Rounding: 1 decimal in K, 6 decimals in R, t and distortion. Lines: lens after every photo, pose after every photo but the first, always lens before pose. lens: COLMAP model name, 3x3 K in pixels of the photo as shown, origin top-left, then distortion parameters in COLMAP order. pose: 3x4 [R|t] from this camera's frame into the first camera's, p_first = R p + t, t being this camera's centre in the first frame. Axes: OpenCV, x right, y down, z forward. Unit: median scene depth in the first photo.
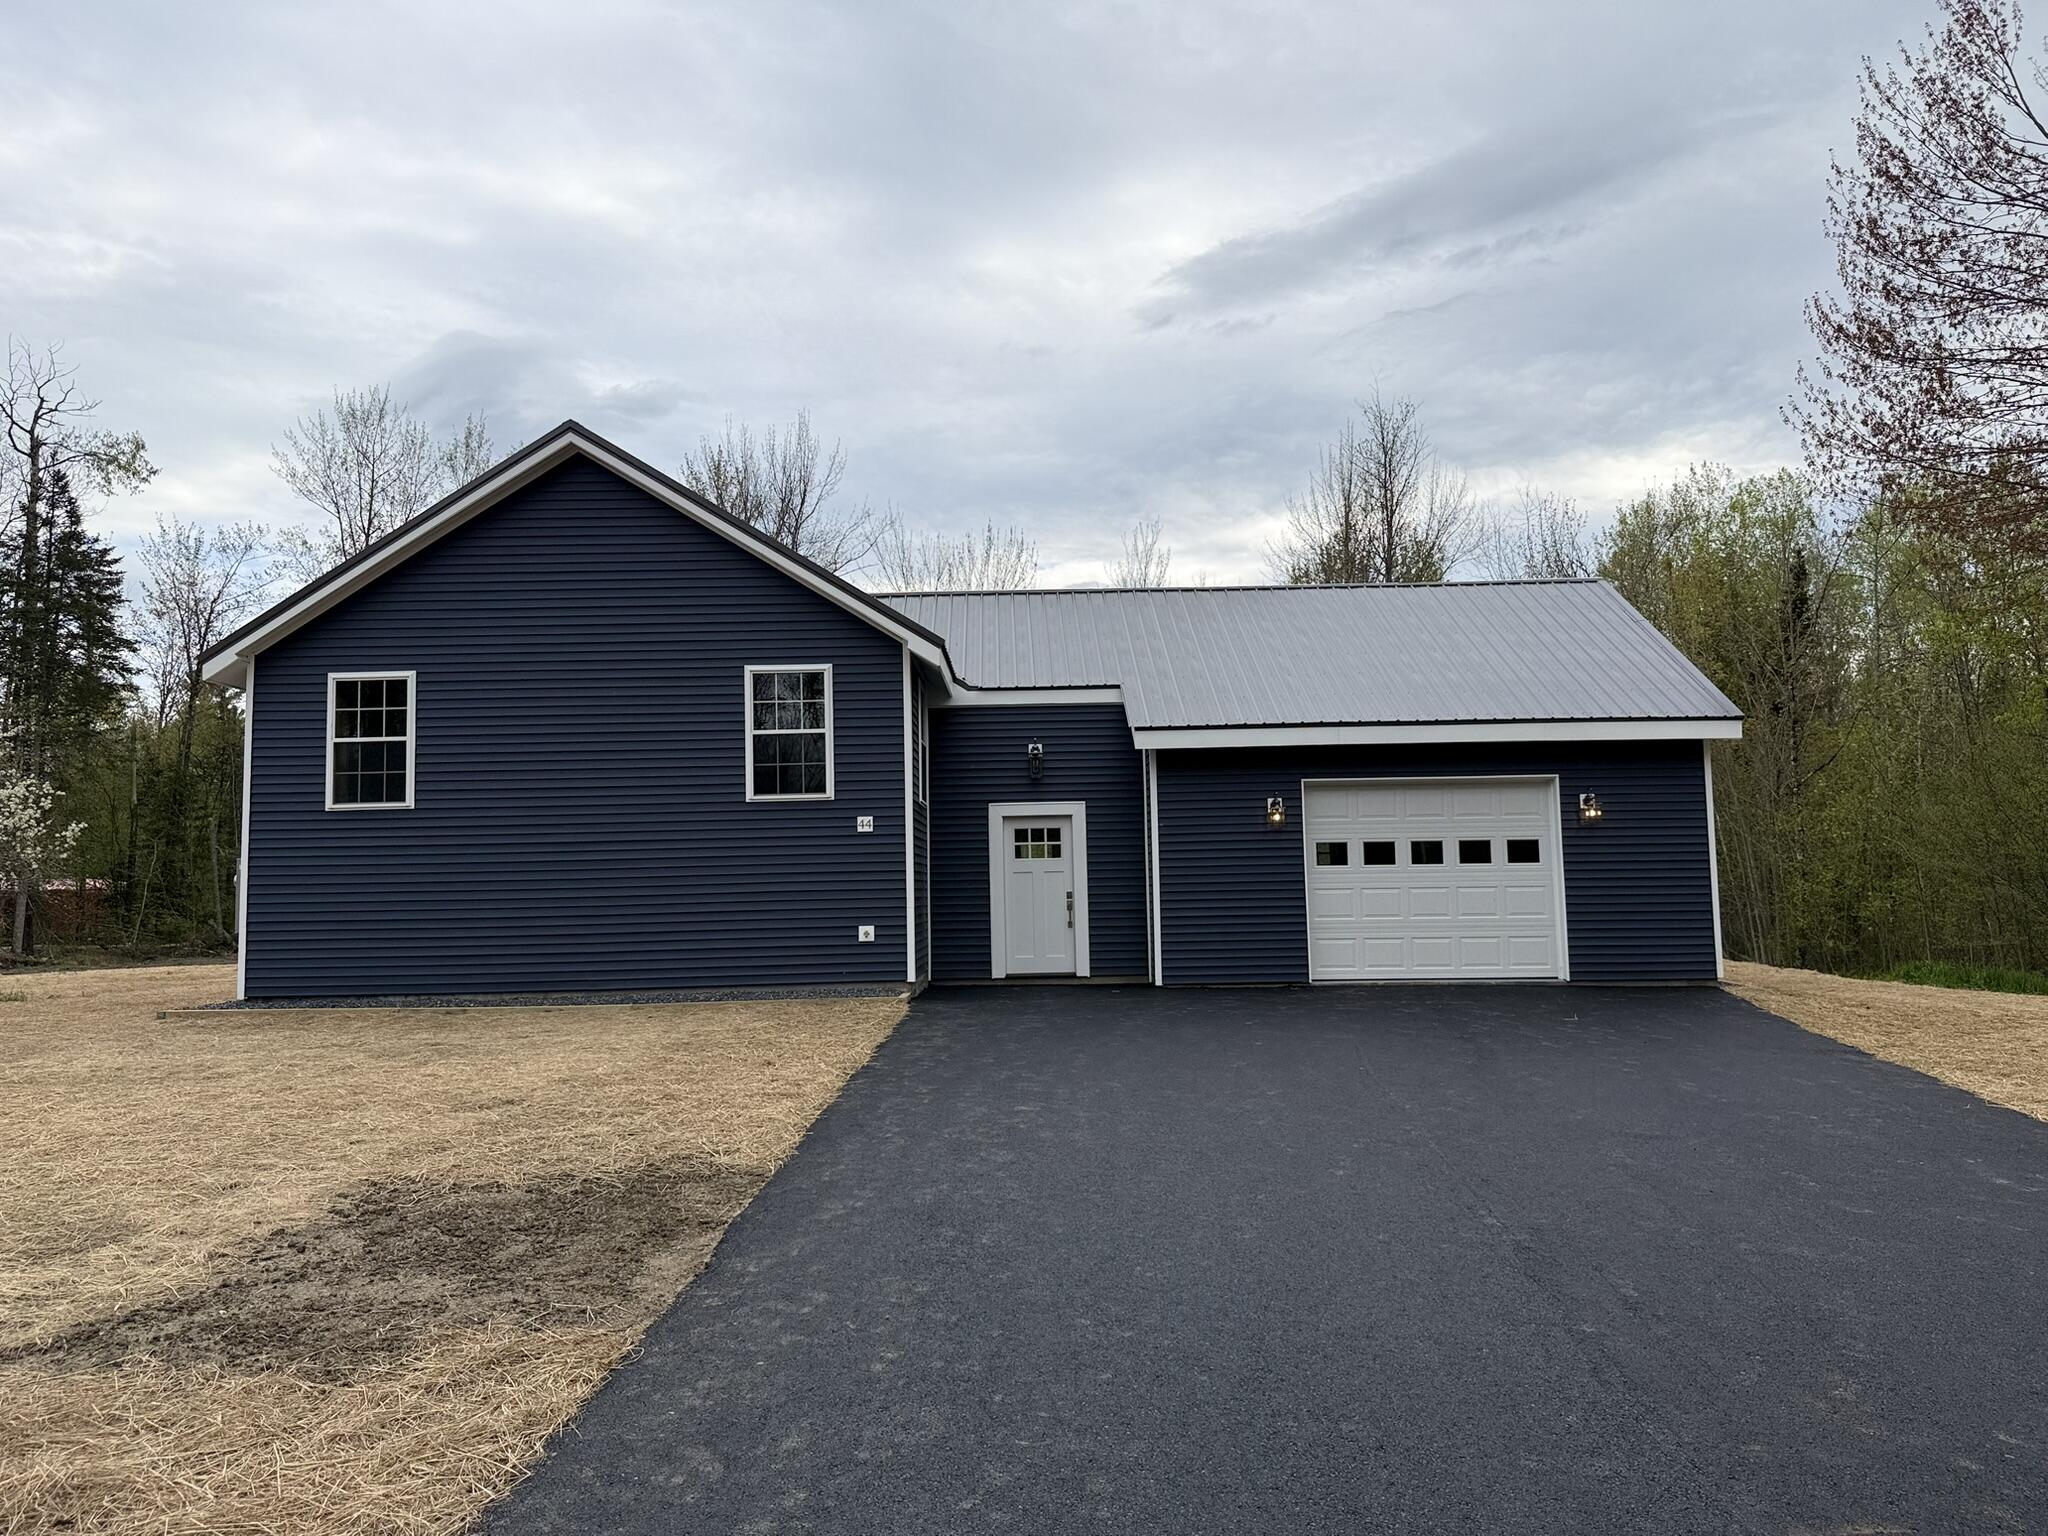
lens RADIAL K [[1448.8, 0, 1022.9], [0, 1448.8, 767.4], [0, 0, 1]] dist [0.070142, -0.092454]
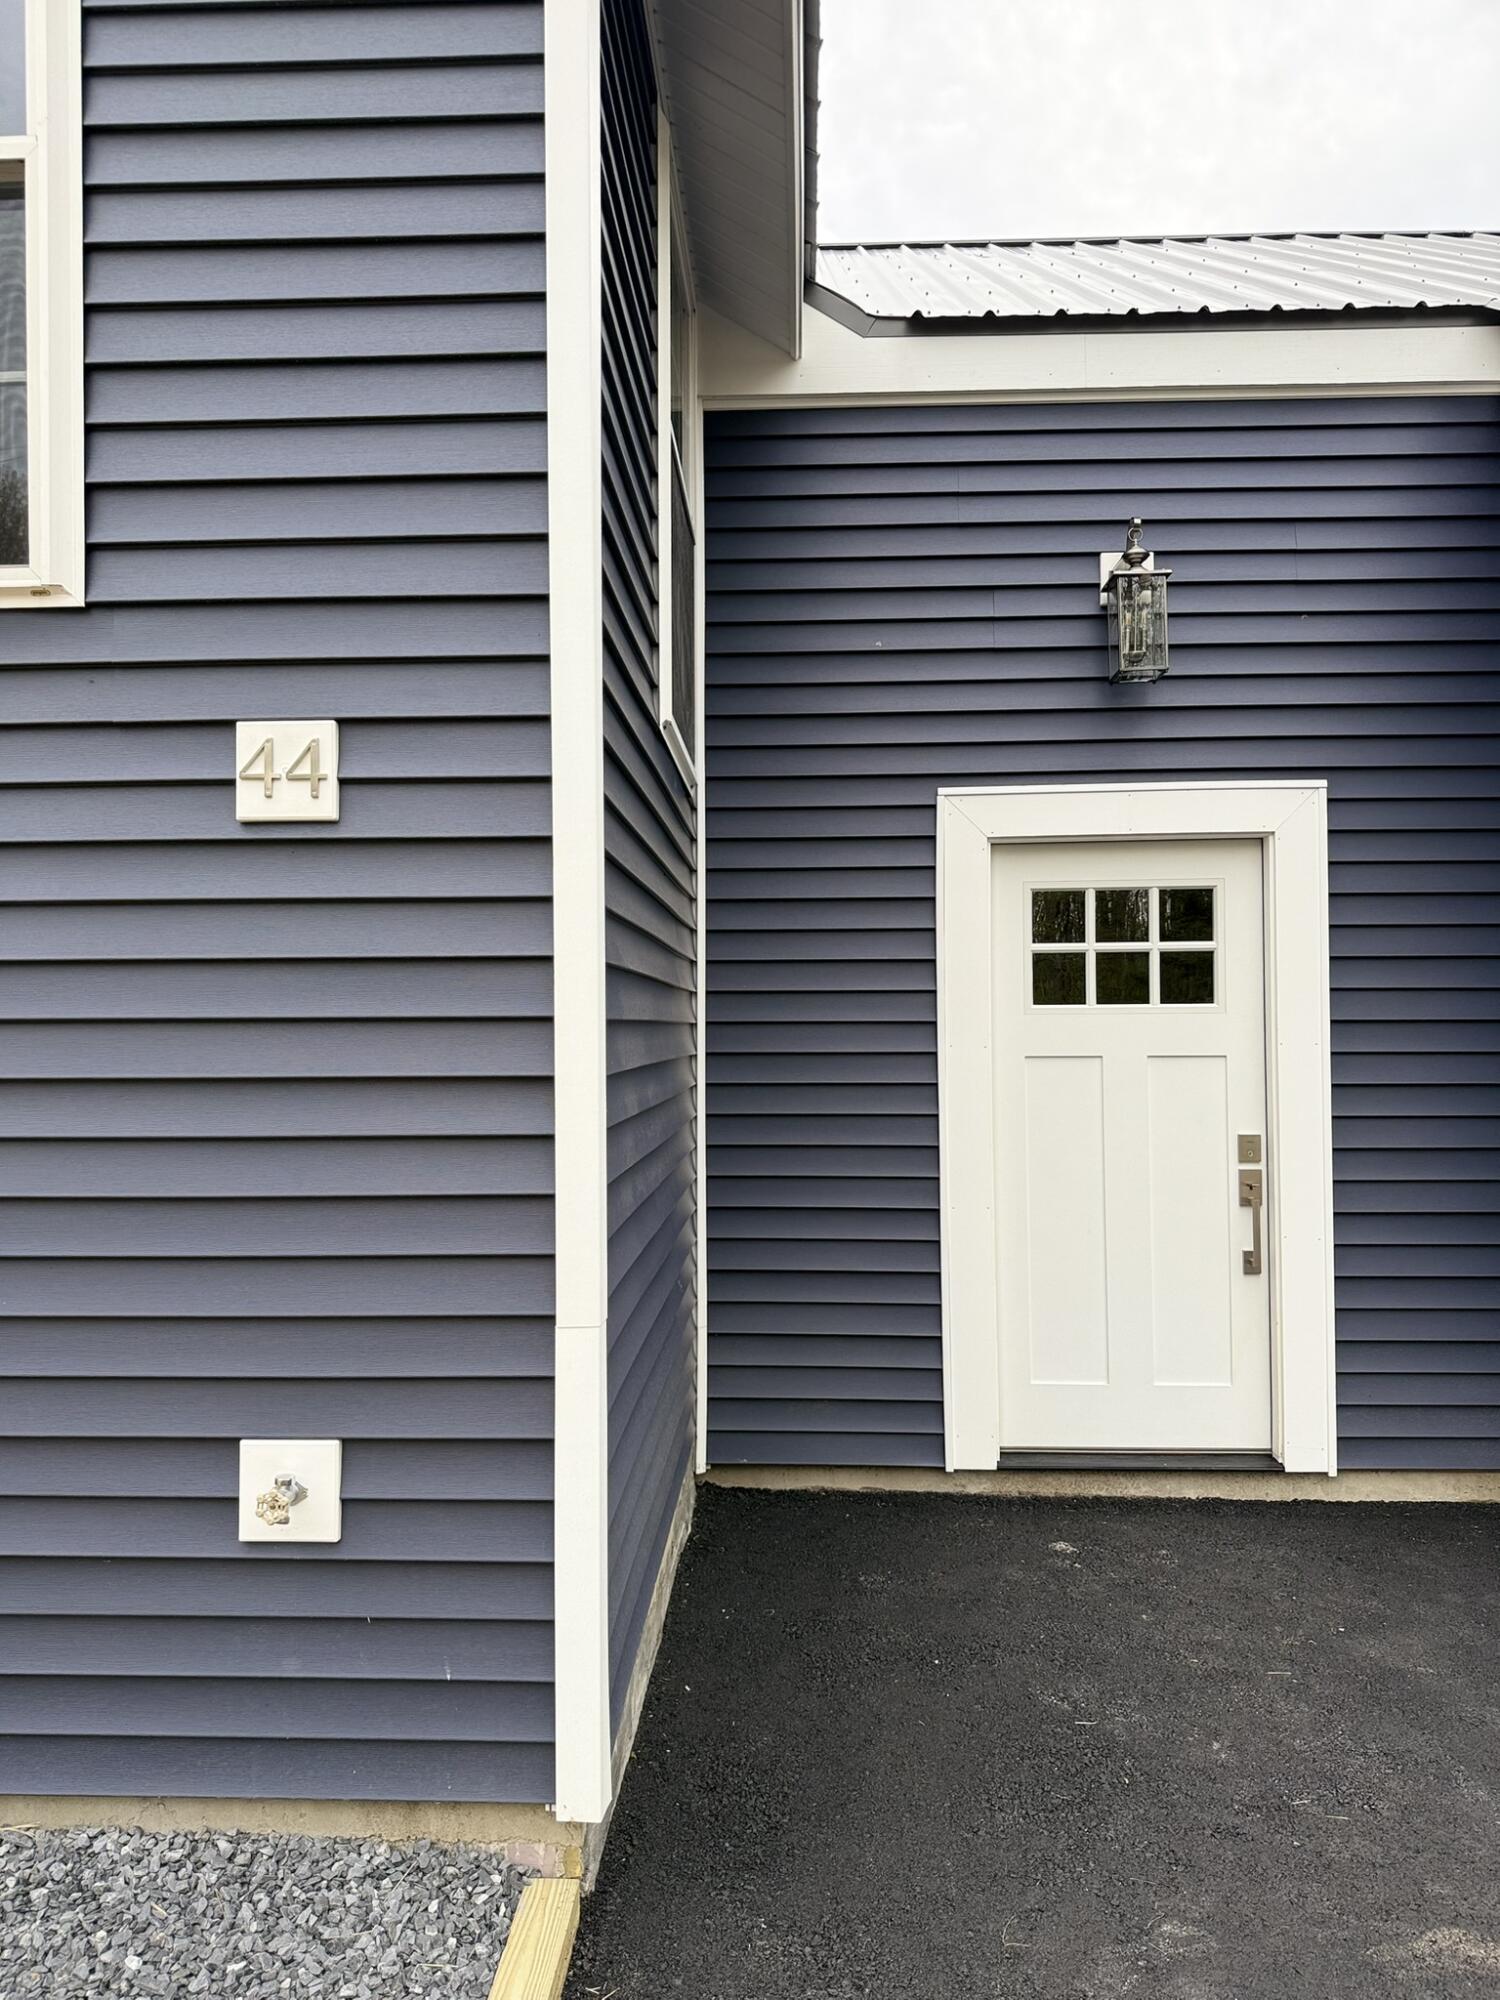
lens RADIAL K [[1414.9, 0, 747.7], [0, 1414.9, 1003.7], [0, 0, 1]] dist [0.070142, -0.092454]
pose [[0.999441, 0.010123, -0.031870, -0.048844], [-0.008094, 0.997970, 0.063168, 0.047393], [0.032444, -0.062875, 0.997494, 0.747528]]
